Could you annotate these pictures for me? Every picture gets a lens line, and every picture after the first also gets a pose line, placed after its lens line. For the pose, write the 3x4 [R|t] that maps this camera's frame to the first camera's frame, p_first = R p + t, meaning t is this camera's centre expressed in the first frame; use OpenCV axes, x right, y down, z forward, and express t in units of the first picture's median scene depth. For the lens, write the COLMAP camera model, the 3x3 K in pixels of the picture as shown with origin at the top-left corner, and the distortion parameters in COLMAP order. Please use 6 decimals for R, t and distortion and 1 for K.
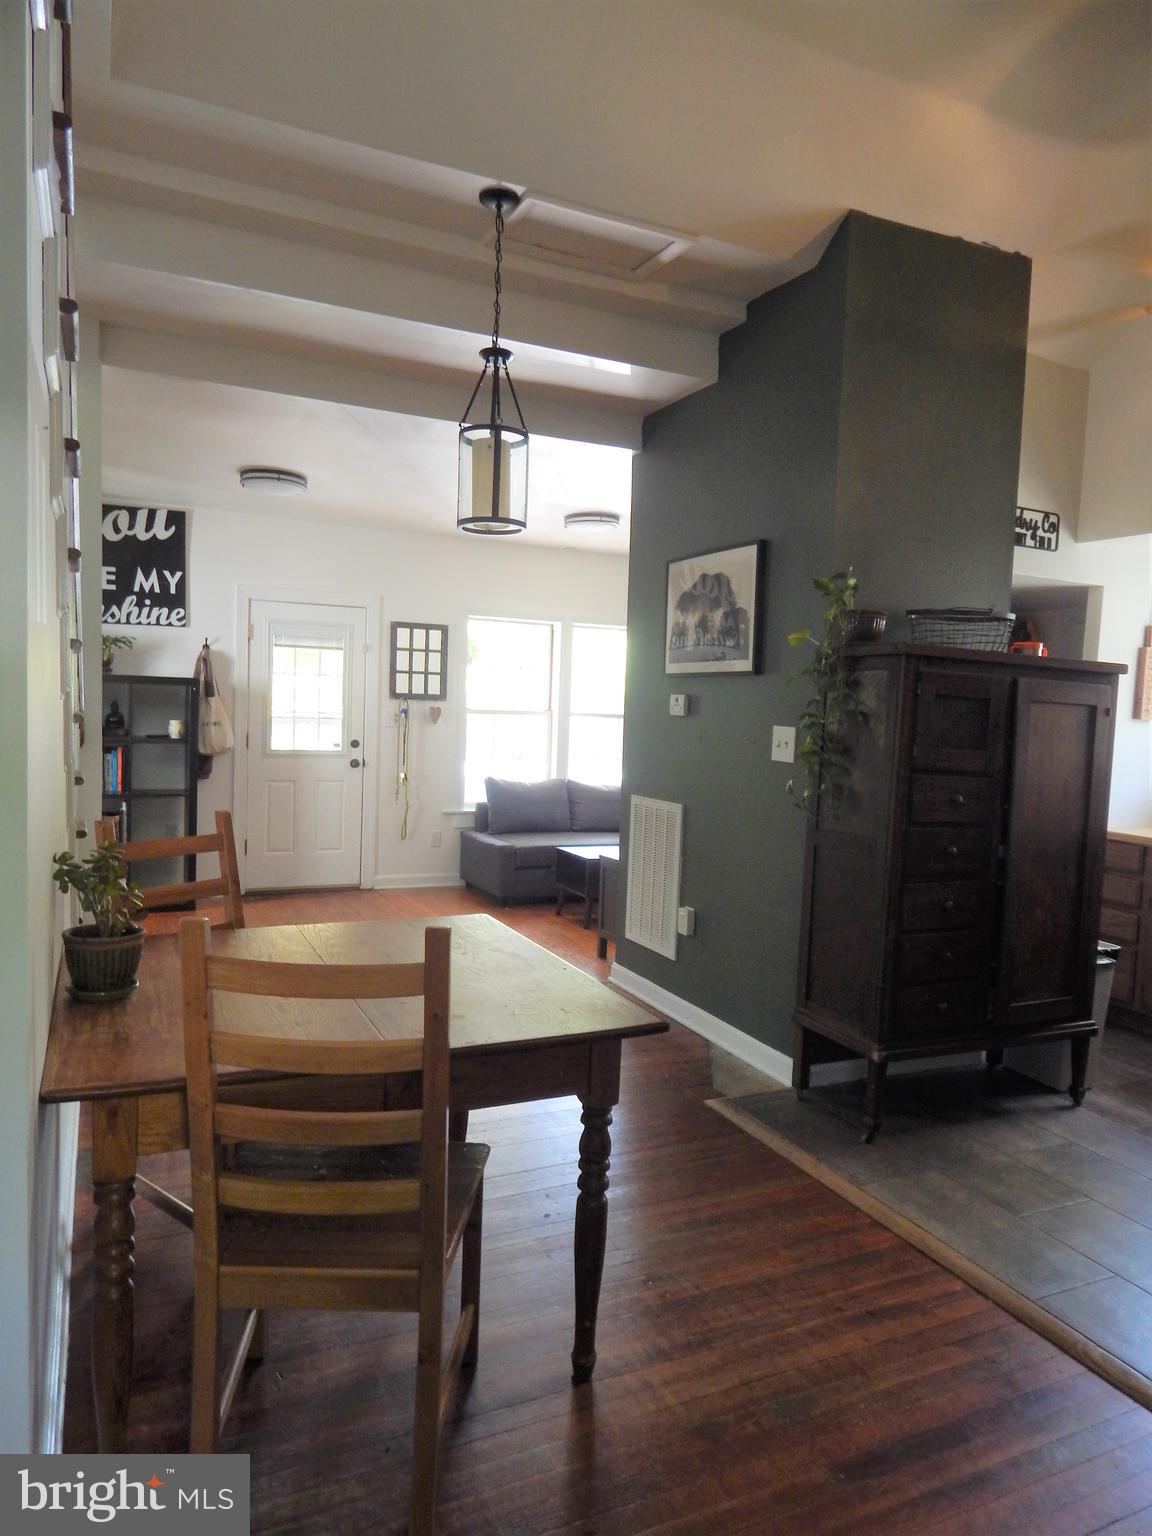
lens RADIAL K [[996.7, 0, 570.2], [0, 996.7, 766.5], [0, 0, 1]] dist [-0.003032, -0.004872]
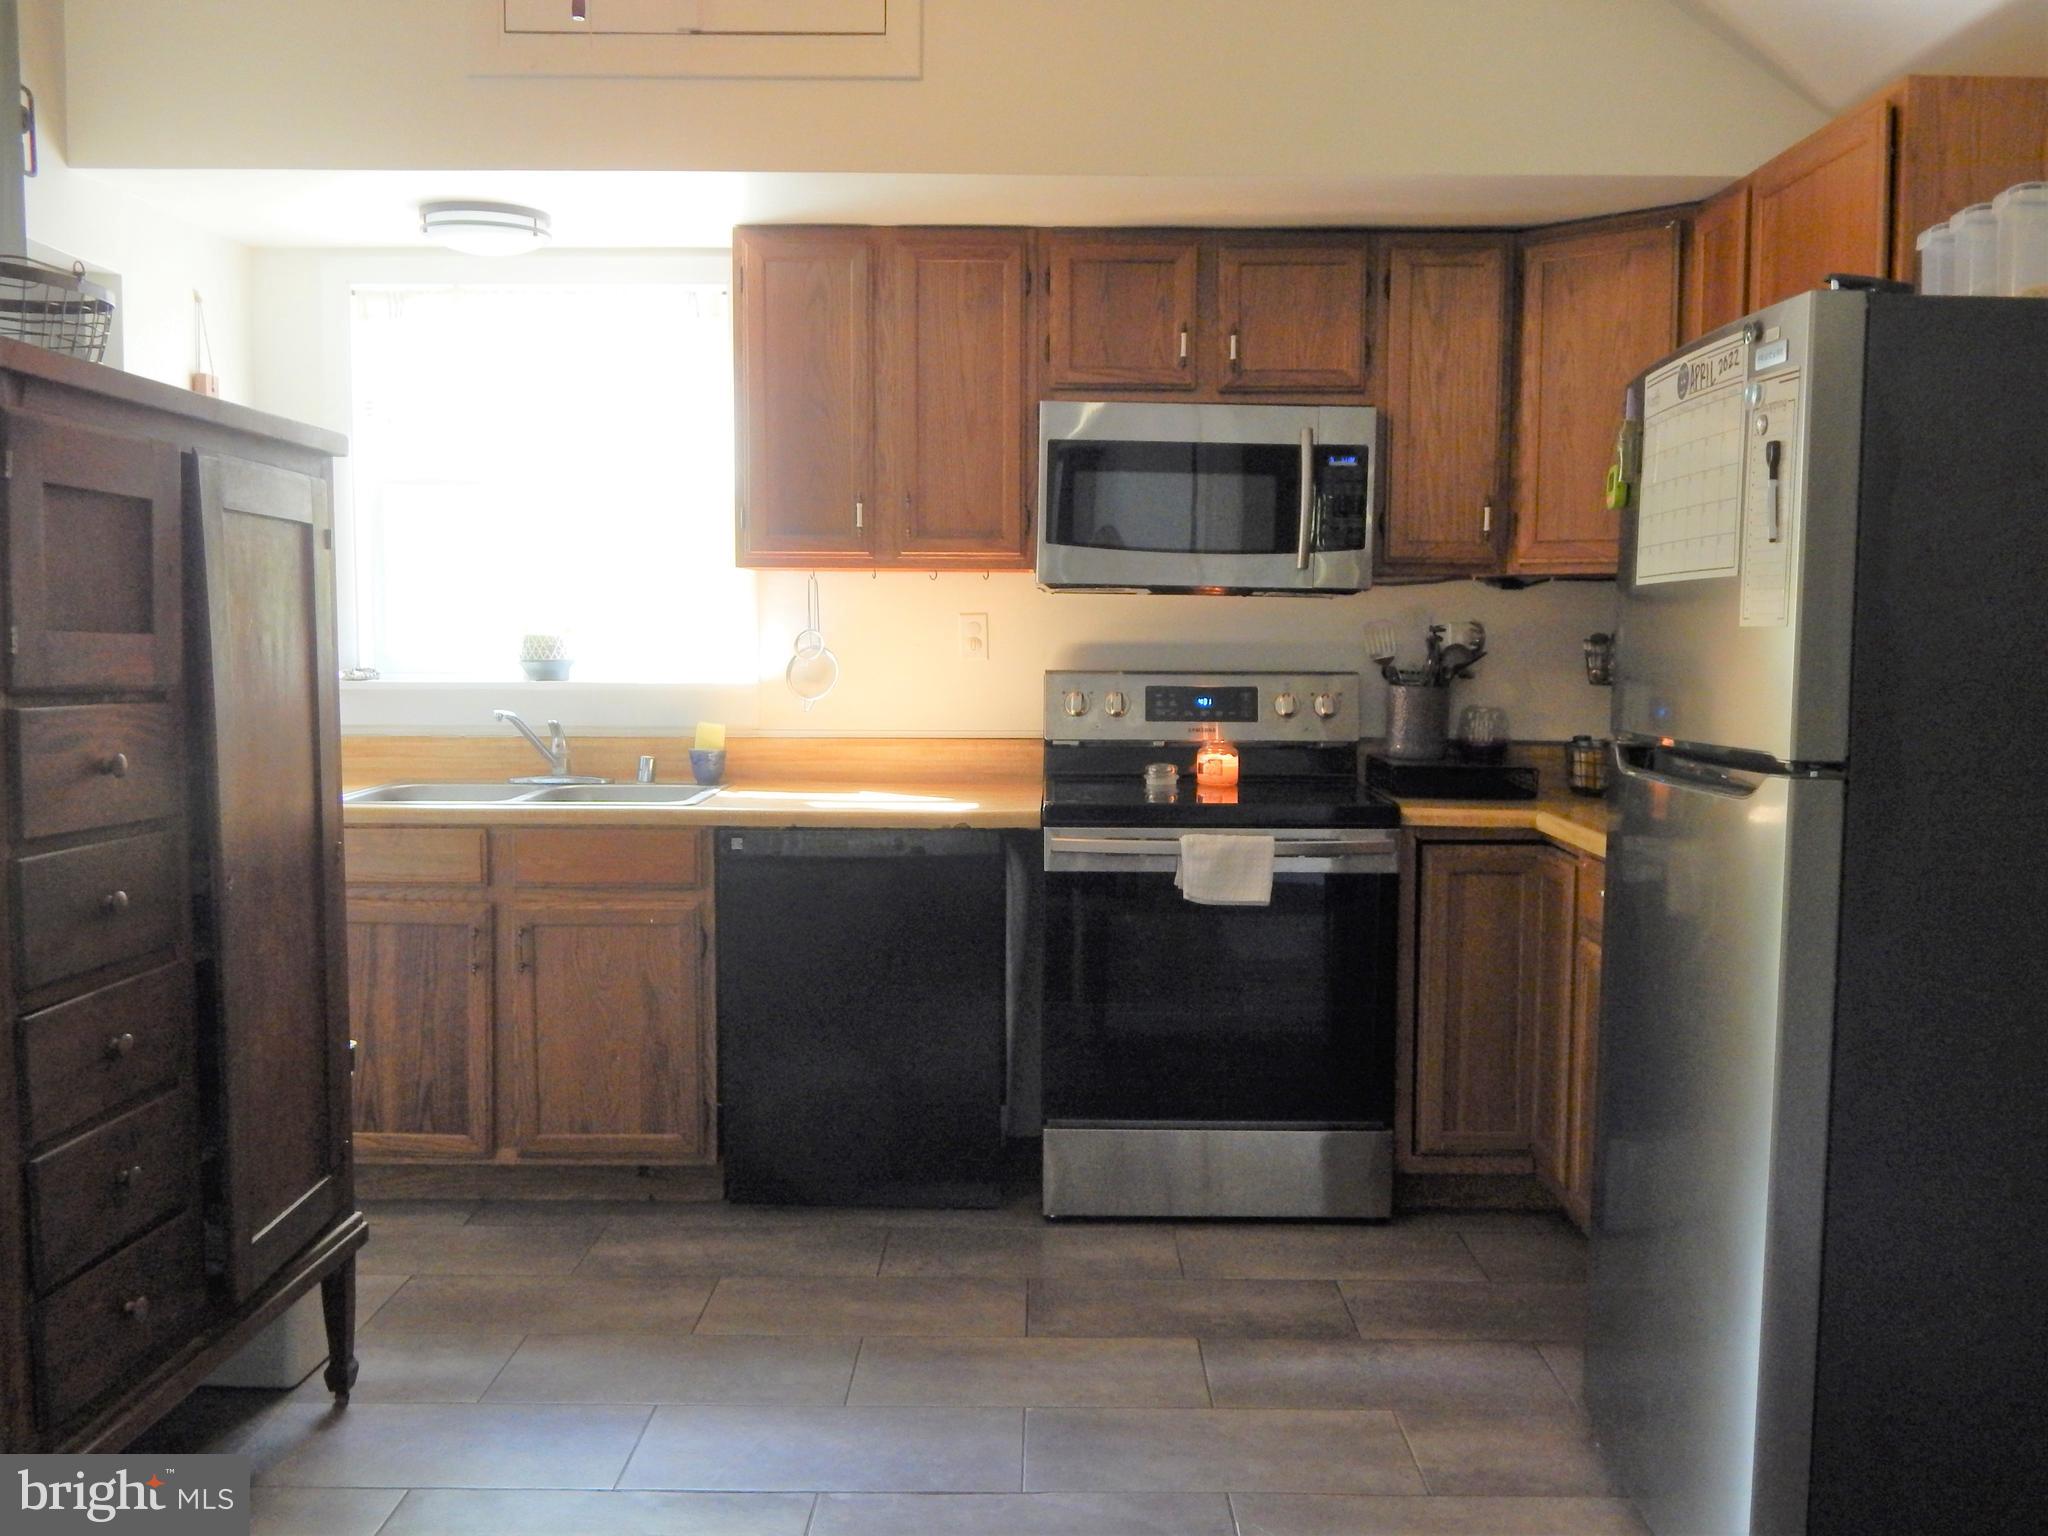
lens RADIAL K [[1821.8, 0, 1024.0], [0, 1821.8, 768.0], [0, 0, 1]] dist [-0.011782, -0.002425]
pose [[0.433392, -0.115295, 0.893800, -0.070653], [0.075456, 0.992943, 0.091496, -0.002949], [-0.898041, 0.027789, 0.439033, 0.352555]]
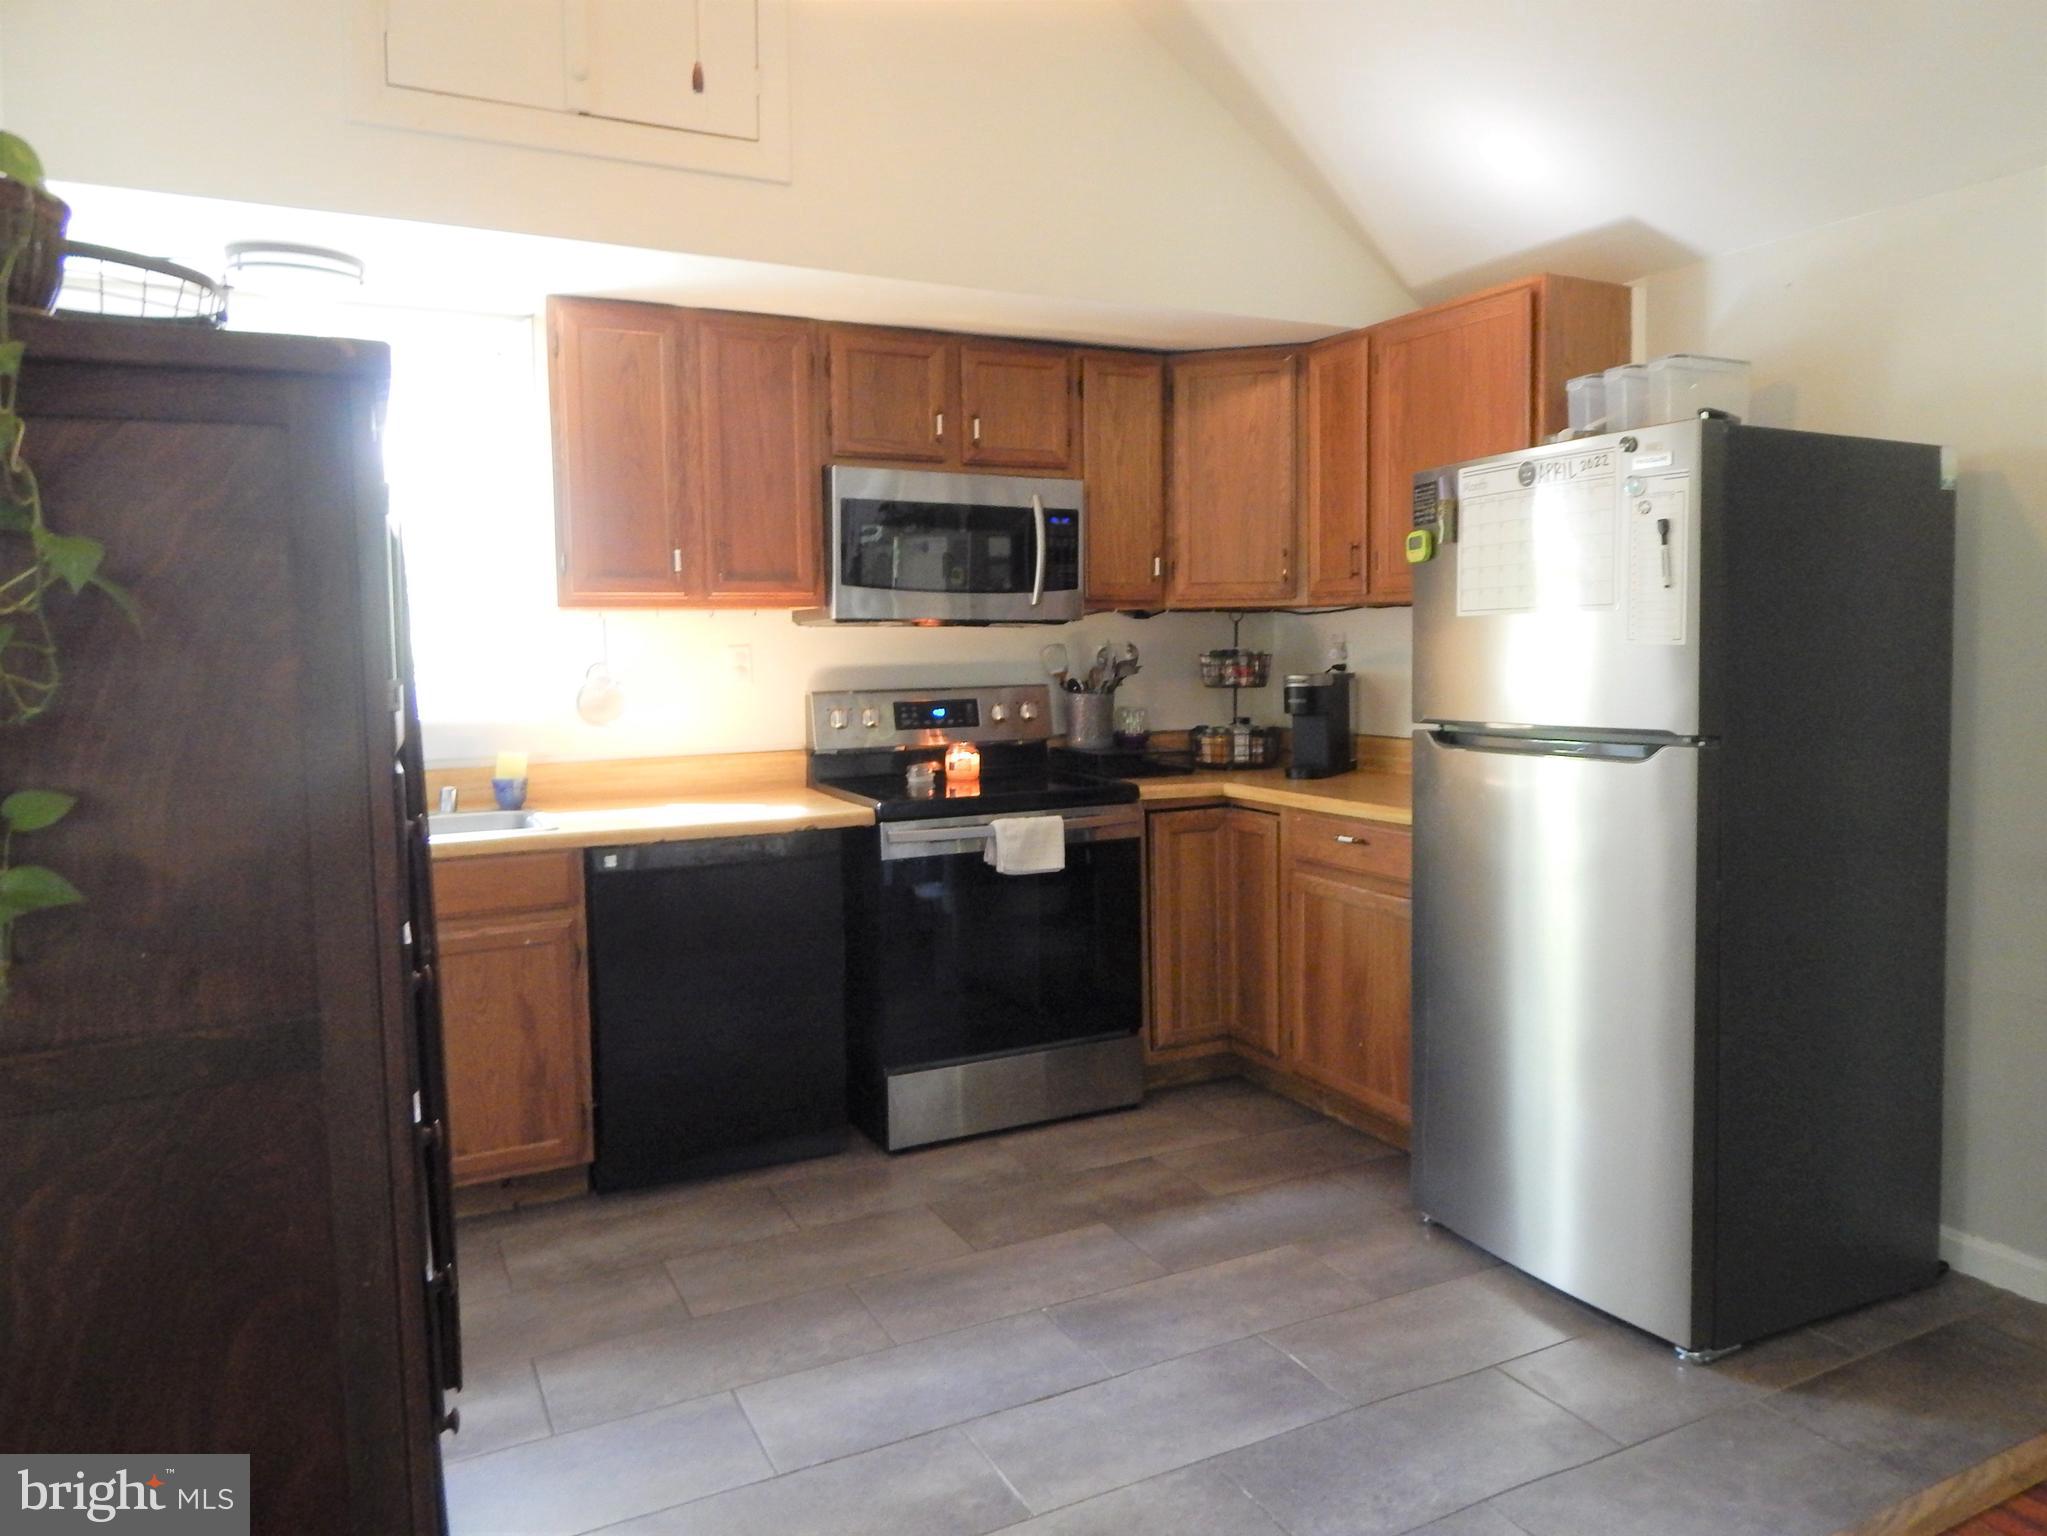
lens RADIAL K [[1413.1, 0, 1078.8], [0, 1413.1, 724.9], [0, 0, 1]] dist [0.001043, -0.003130]
pose [[-0.041401, -0.106816, 0.993416, -0.094443], [0.081044, 0.990634, 0.109895, -0.036327], [-0.995850, 0.085060, -0.032357, 0.710242]]
